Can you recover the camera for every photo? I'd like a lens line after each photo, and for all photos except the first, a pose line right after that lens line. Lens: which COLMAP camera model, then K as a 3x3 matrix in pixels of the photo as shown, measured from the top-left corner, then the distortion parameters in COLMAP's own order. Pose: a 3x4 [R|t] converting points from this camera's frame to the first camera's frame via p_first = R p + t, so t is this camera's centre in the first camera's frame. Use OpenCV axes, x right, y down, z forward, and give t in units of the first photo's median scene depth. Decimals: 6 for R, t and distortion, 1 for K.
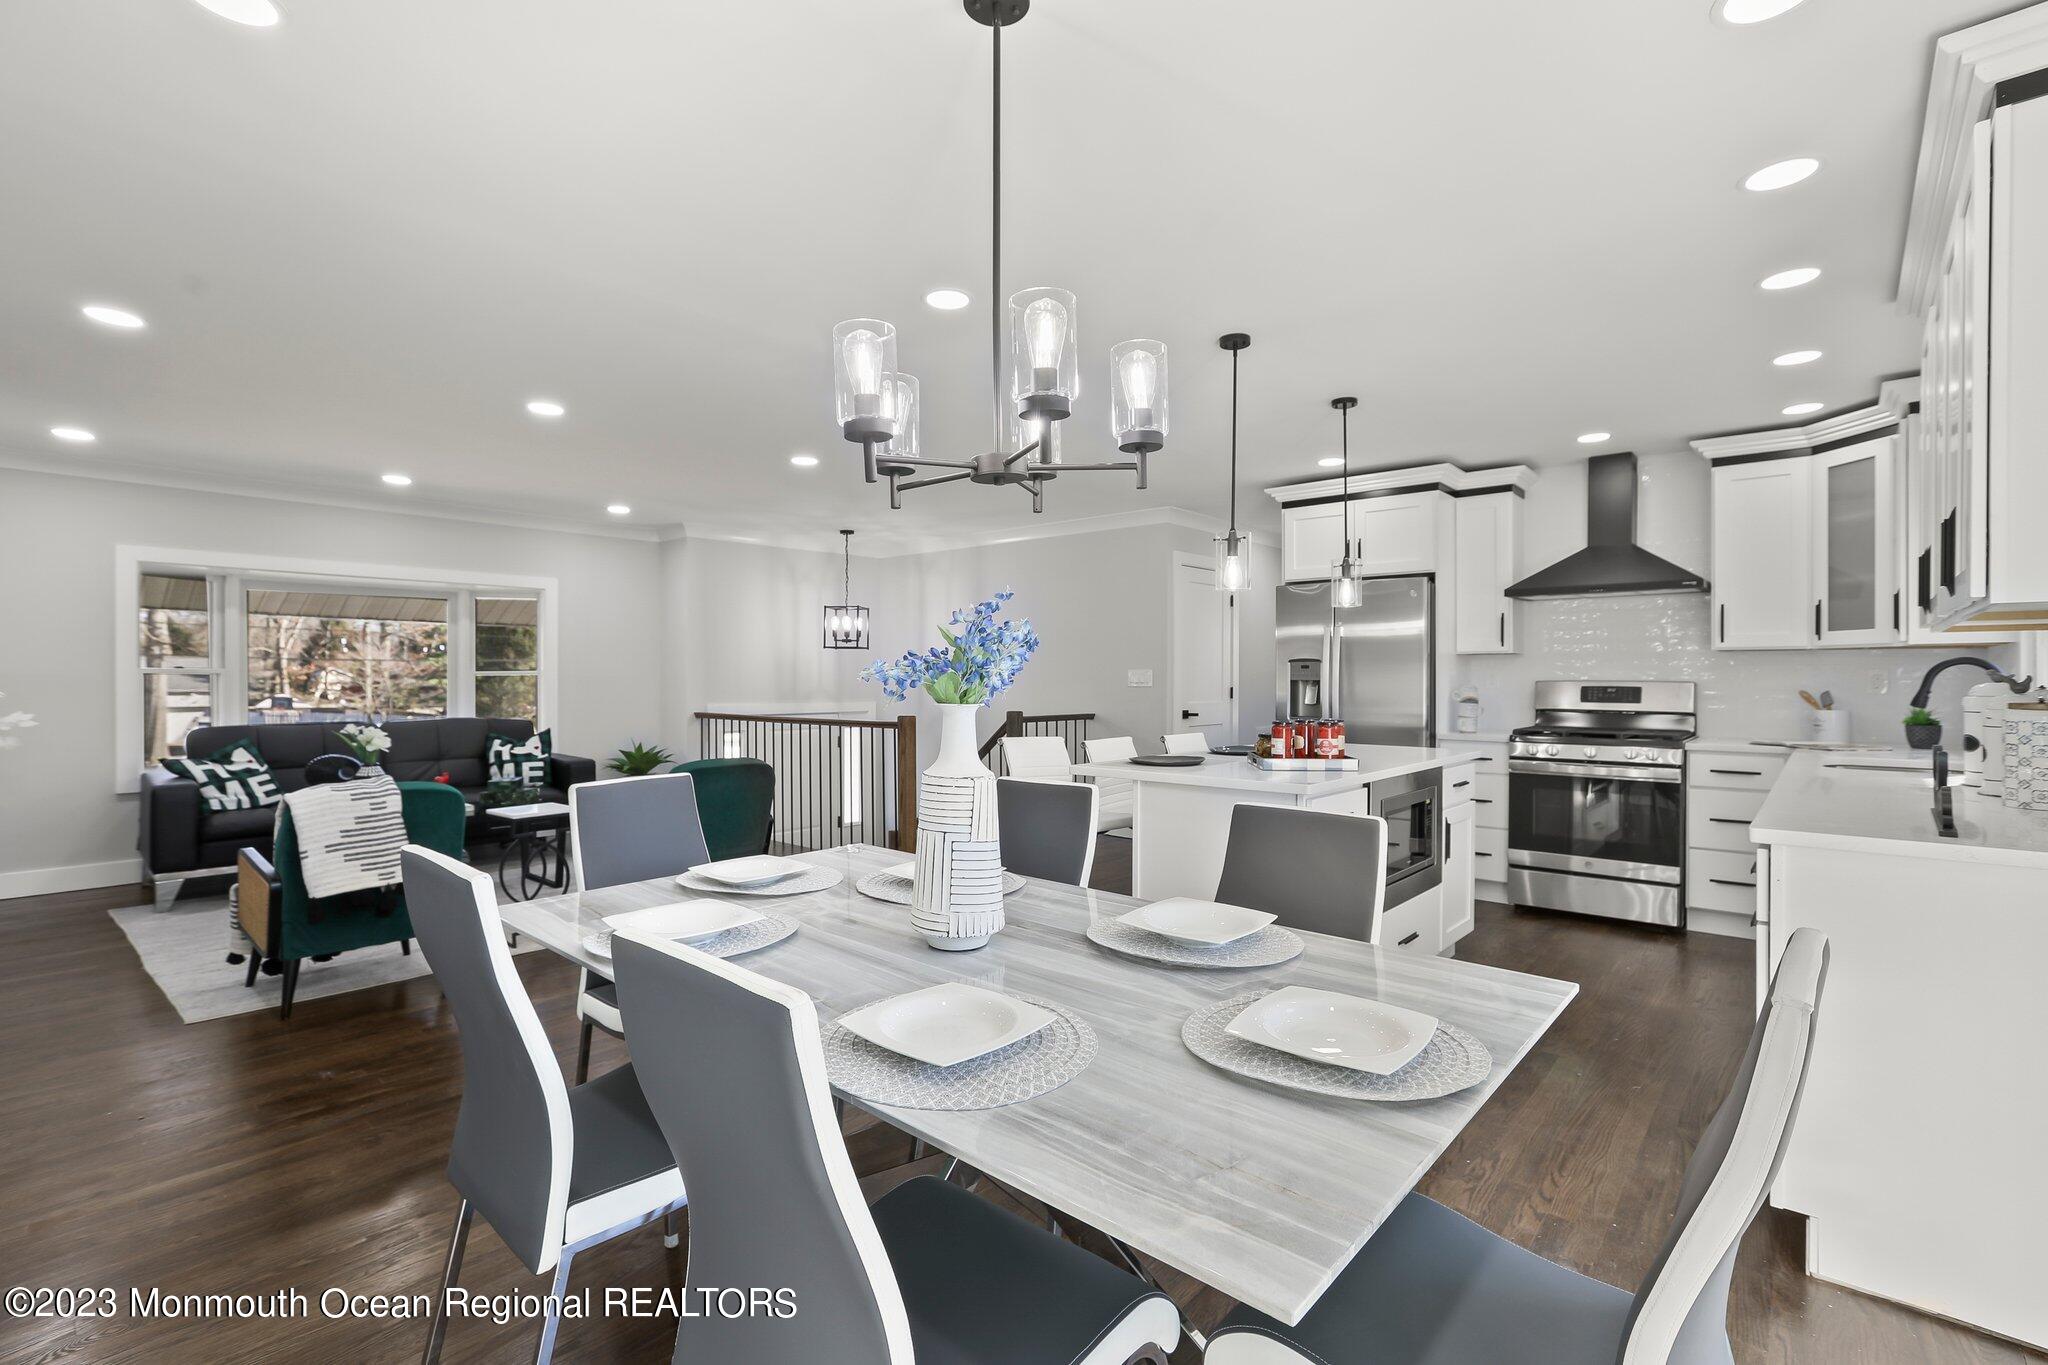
lens RADIAL K [[924.9, 0, 1024.0], [0, 924.9, 682.5], [0, 0, 1]] dist [-0.035895, 0.017437]
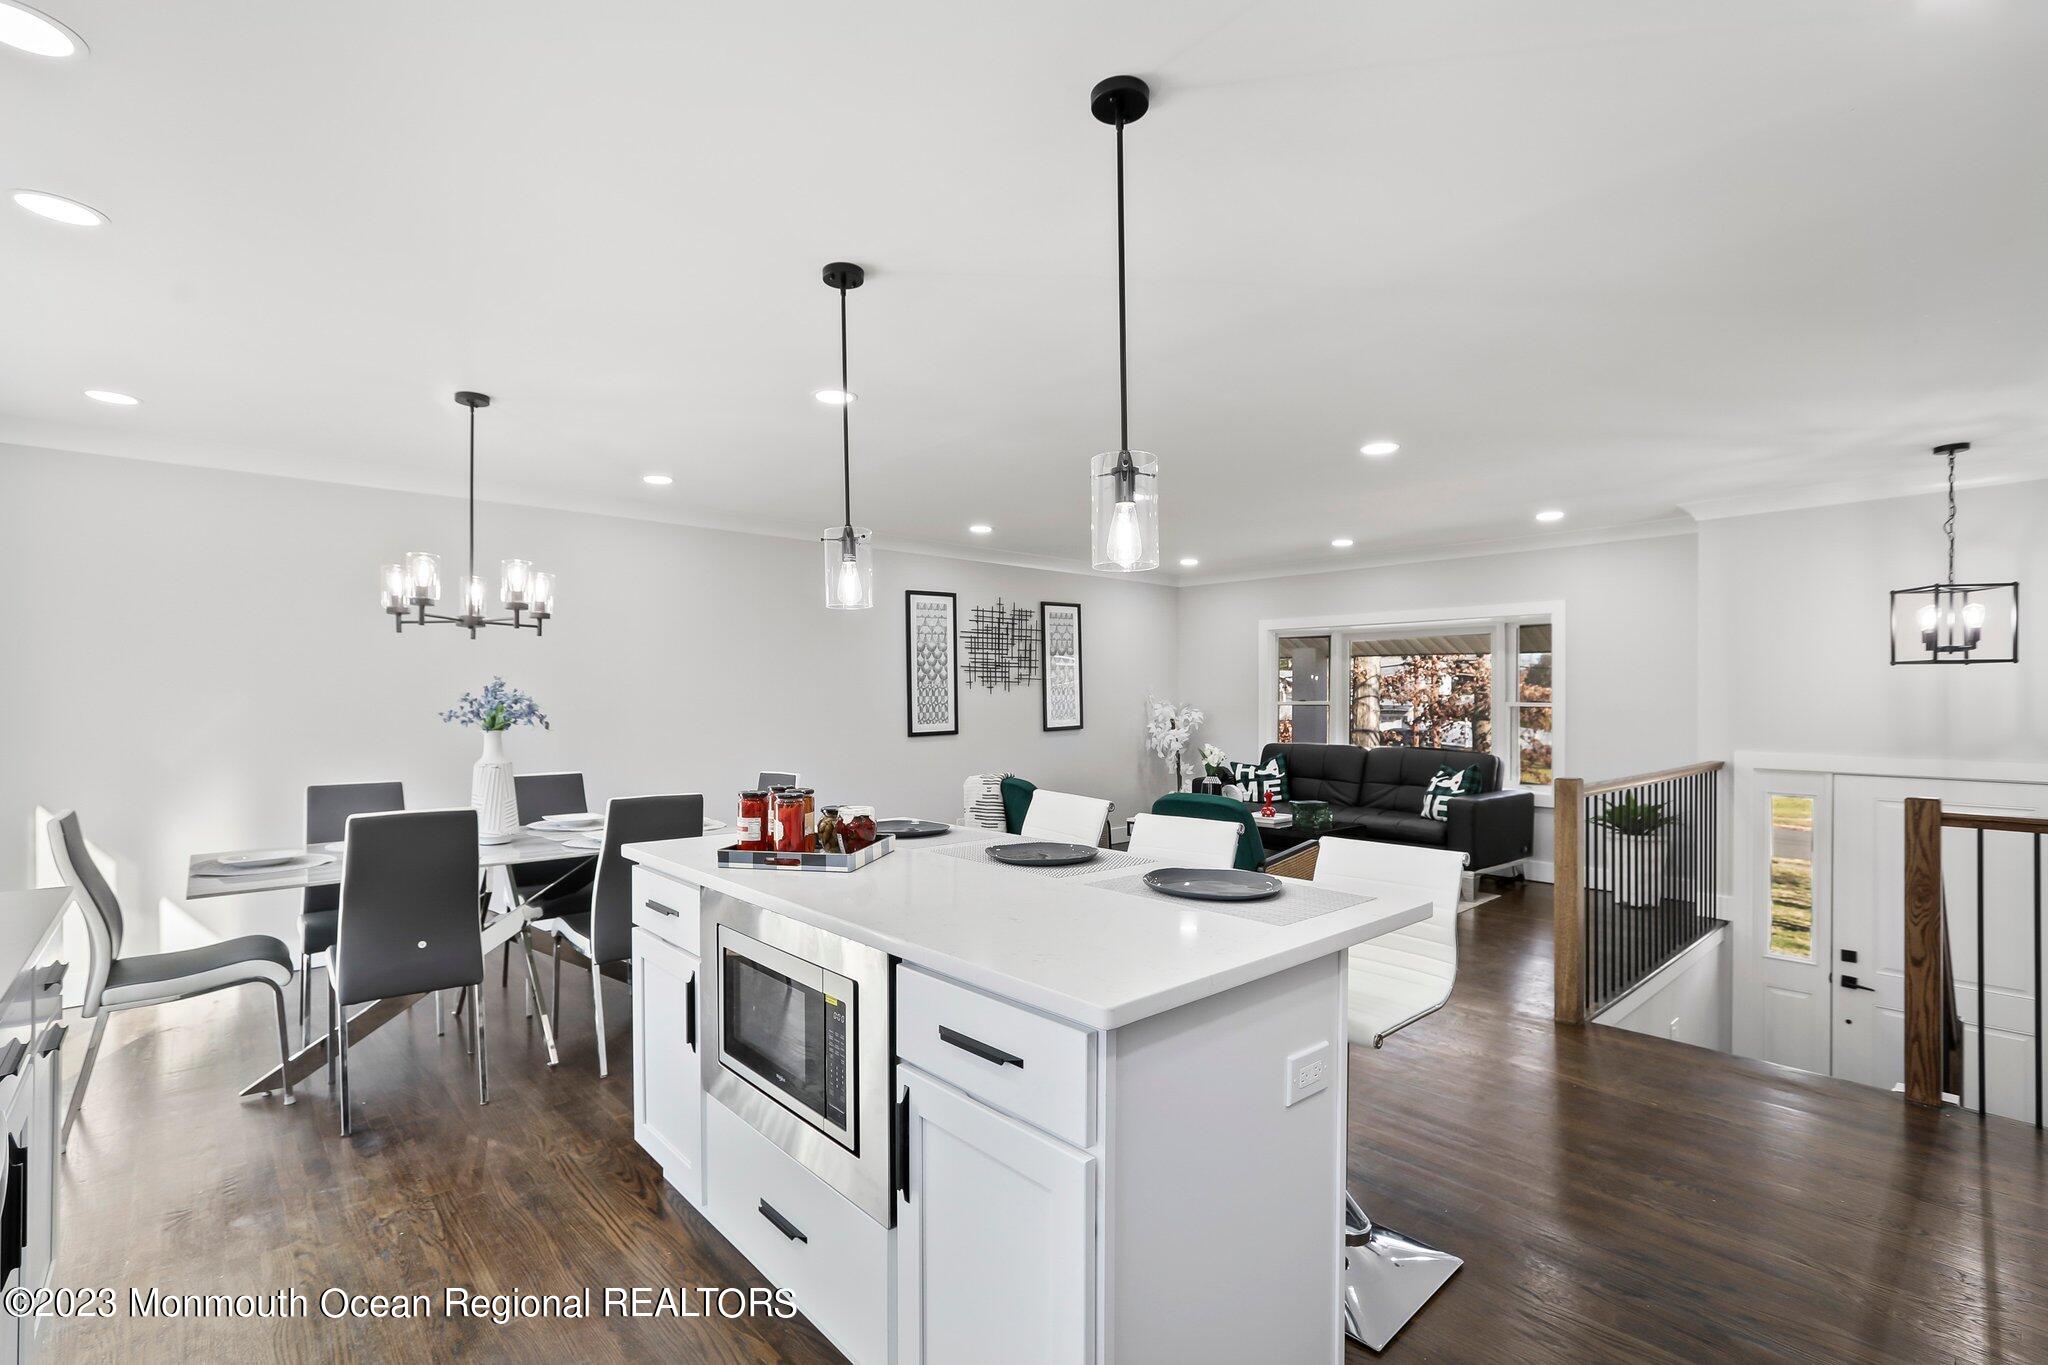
lens RADIAL K [[909.4, 0, 1016.0], [0, 909.4, 705.2], [0, 0, 1]] dist [0.000856, 0.000050]
pose [[-0.107443, 0.007278, -0.994185, 0.630836], [-0.009613, 0.999919, 0.008358, -0.018128], [0.994165, 0.010455, -0.107364, 0.804264]]
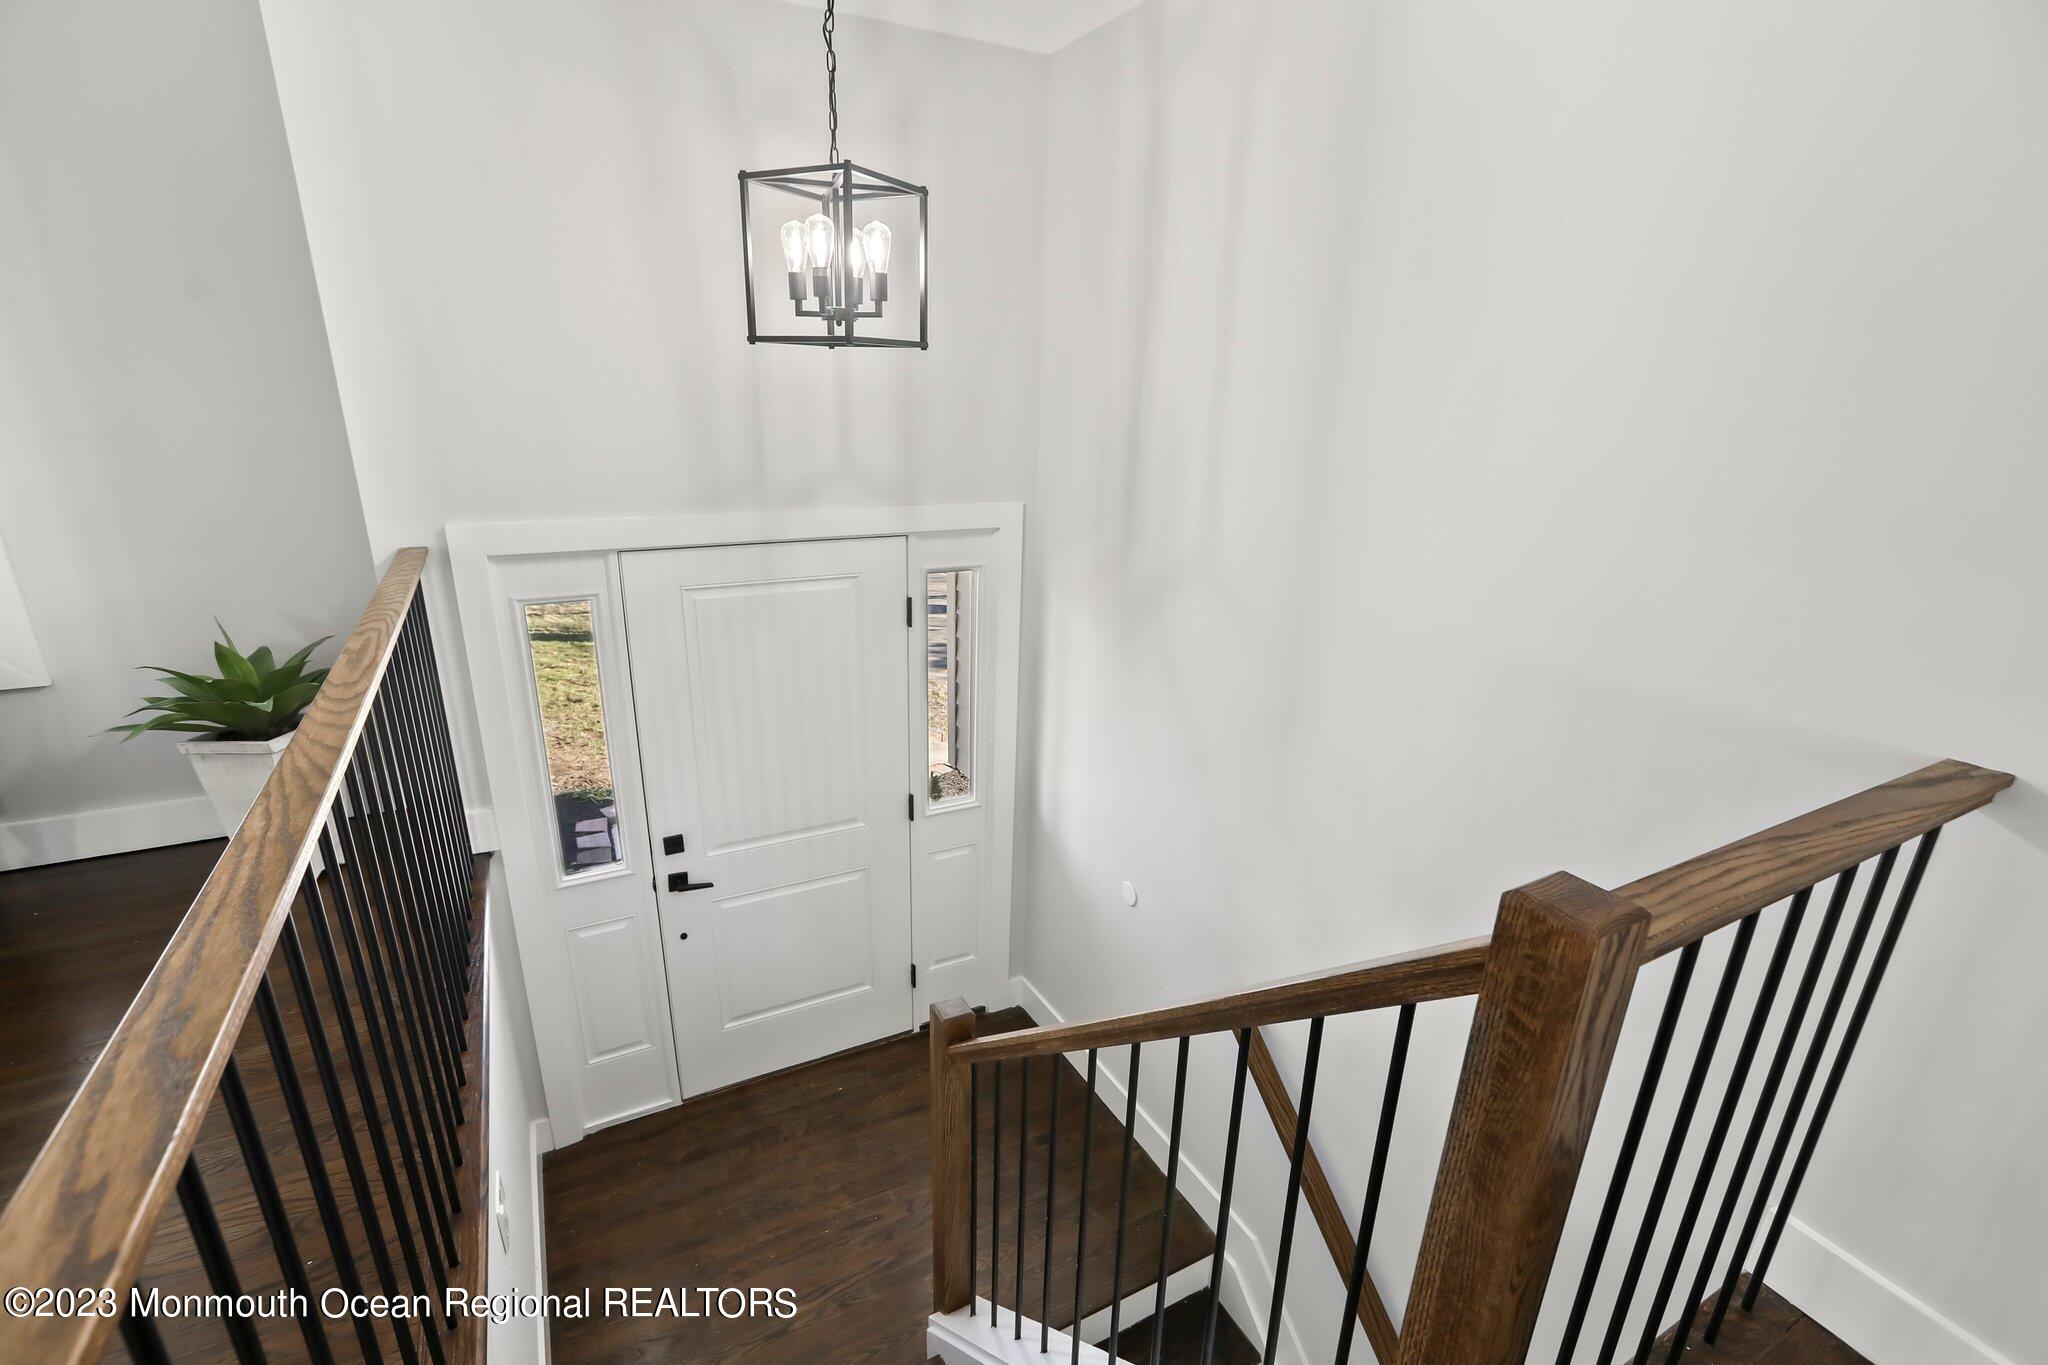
lens RADIAL K [[924.9, 0, 1024.0], [0, 924.9, 682.5], [0, 0, 1]] dist [-0.035895, 0.017437]
pose [[0.936021, 0.122900, -0.329788, -0.055546], [-0.021743, 0.955450, 0.294350, -0.035375], [0.351271, -0.268347, 0.896994, 1.169847]]
